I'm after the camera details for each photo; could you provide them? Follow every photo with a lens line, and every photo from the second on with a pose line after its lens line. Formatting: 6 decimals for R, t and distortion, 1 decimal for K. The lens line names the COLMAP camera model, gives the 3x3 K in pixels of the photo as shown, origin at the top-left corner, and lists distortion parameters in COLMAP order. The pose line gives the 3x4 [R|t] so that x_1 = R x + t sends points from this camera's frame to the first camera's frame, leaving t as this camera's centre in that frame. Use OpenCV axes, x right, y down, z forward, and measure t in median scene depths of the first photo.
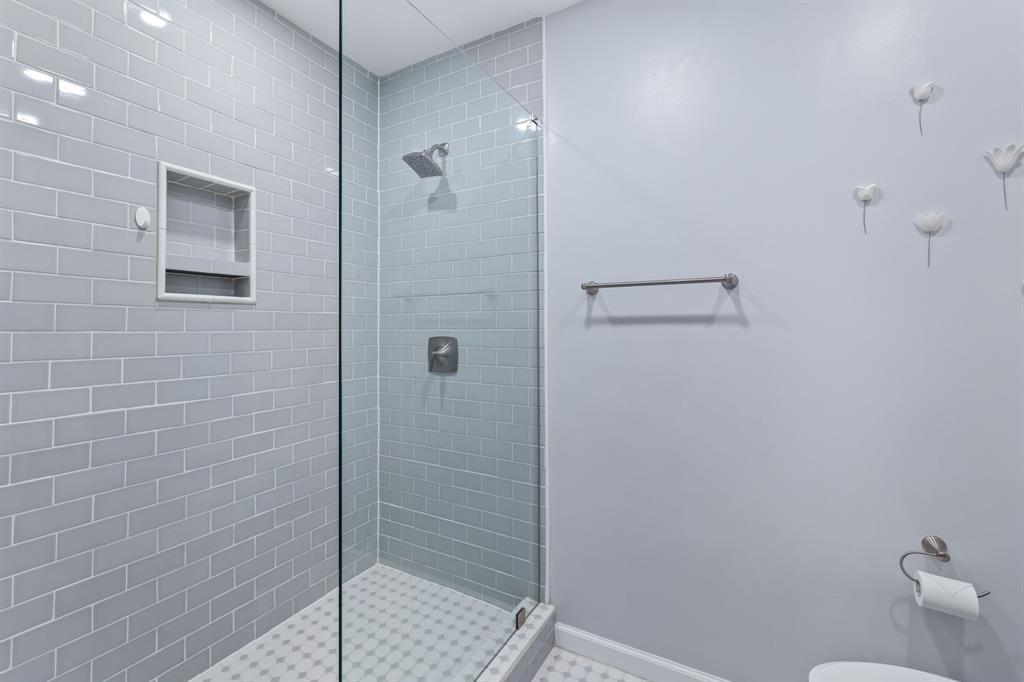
lens RADIAL K [[439.3, 0, 512.2], [0, 439.3, 325.1], [0, 0, 1]] dist [-0.000564, -0.000501]
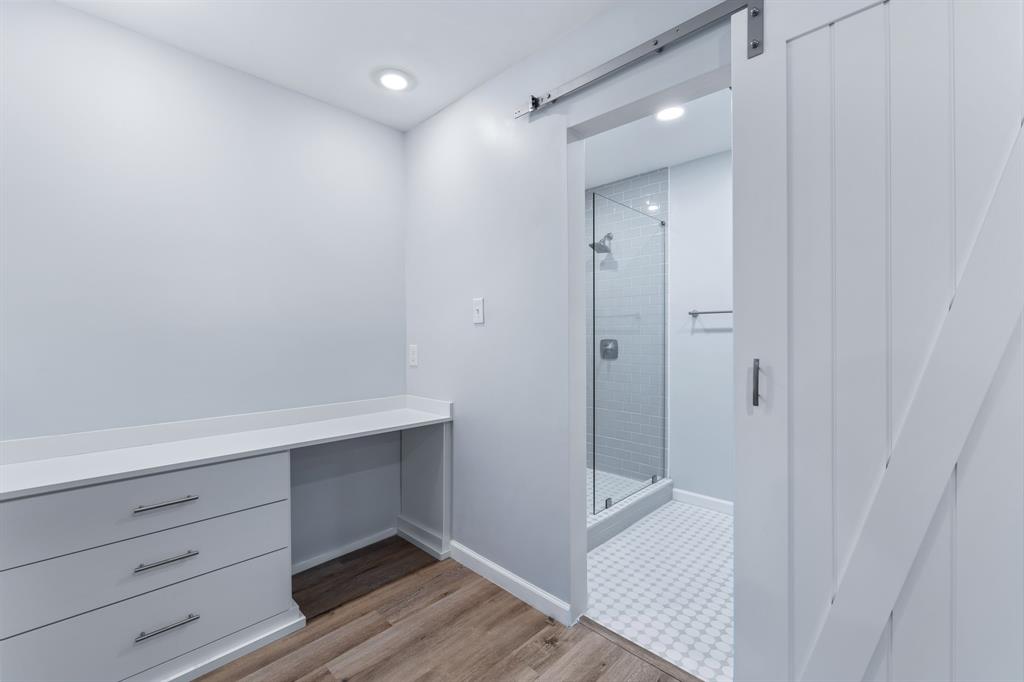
lens RADIAL K [[439.3, 0, 512.8], [0, 439.3, 343.1], [0, 0, 1]] dist [-0.000564, -0.000501]
pose [[0.970026, 0.007079, -0.242896, -0.136680], [-0.002454, 0.999810, 0.019335, 0.010411], [0.242987, -0.018159, 0.969860, -1.178899]]
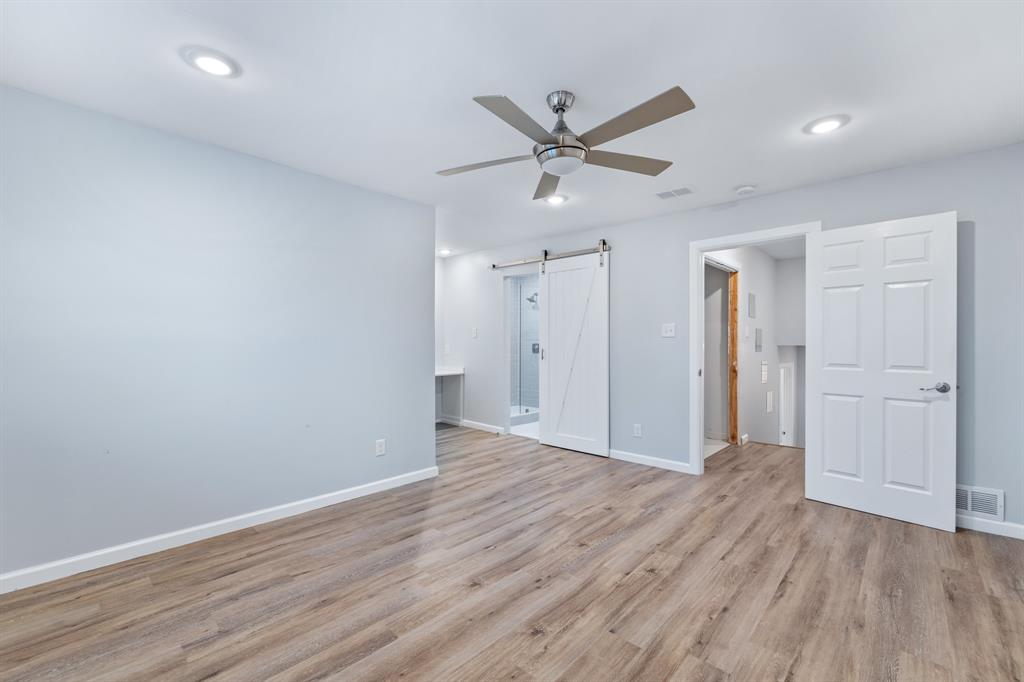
lens RADIAL K [[439.3, 0, 514.6], [0, 439.3, 346.4], [0, 0, 1]] dist [-0.000564, -0.000501]
pose [[0.976730, 0.009451, -0.214263, 0.645953], [-0.006785, 0.999890, 0.013175, 0.001882], [0.214364, -0.011415, 0.976687, -3.730309]]
